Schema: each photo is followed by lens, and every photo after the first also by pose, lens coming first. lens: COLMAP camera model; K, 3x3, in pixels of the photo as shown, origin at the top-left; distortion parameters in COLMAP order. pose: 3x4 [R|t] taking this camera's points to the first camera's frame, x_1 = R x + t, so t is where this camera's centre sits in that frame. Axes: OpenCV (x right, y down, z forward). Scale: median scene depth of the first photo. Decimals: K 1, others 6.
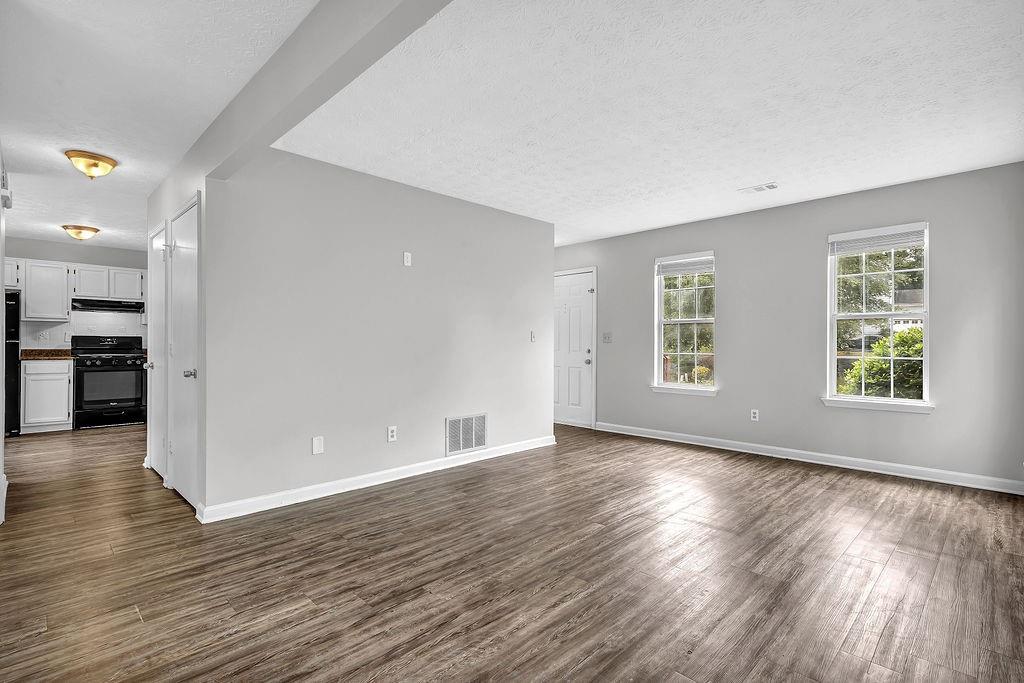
lens RADIAL K [[488.0, 0, 511.2], [0, 488.0, 338.2], [0, 0, 1]] dist [0.010317, -0.000807]
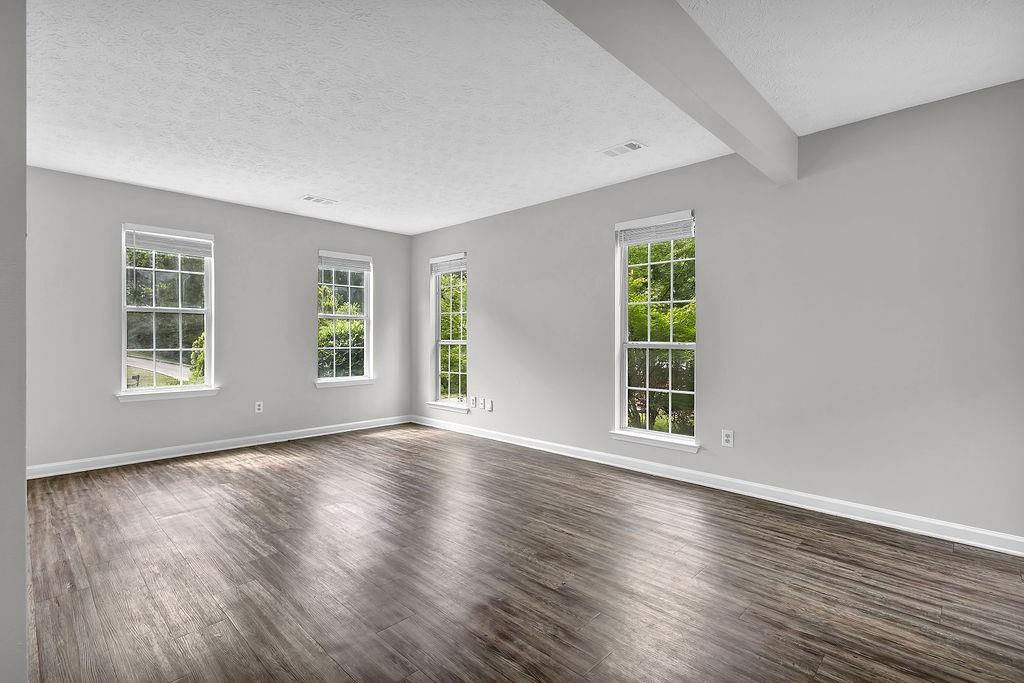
lens RADIAL K [[461.2, 0, 512.0], [0, 461.2, 341.5], [0, 0, 1]] dist [0.000843, -0.000102]
pose [[-0.025401, -0.010346, 0.999624, -0.847435], [-0.013934, 0.999853, 0.009994, 0.003878], [-0.999580, -0.013675, -0.025541, 0.864435]]
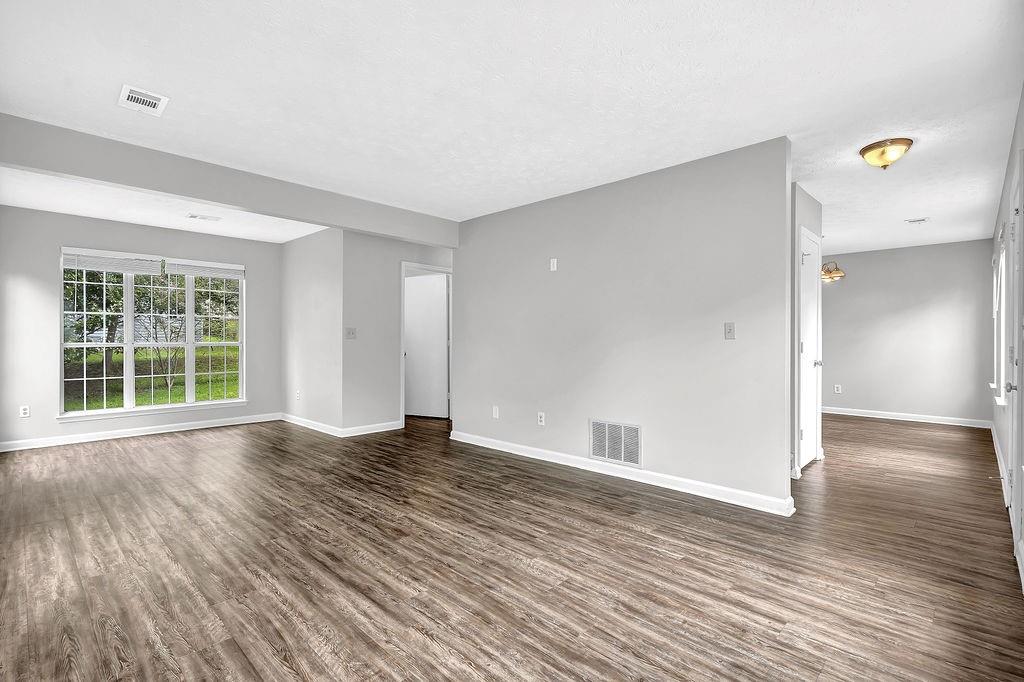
lens RADIAL K [[488.0, 0, 511.2], [0, 488.0, 337.7], [0, 0, 1]] dist [0.010317, -0.000807]
pose [[0.007644, -0.004958, -0.999958, 1.275276], [0.007751, 0.999958, -0.004899, 0.010966], [0.999941, -0.007714, 0.007682, 1.282657]]
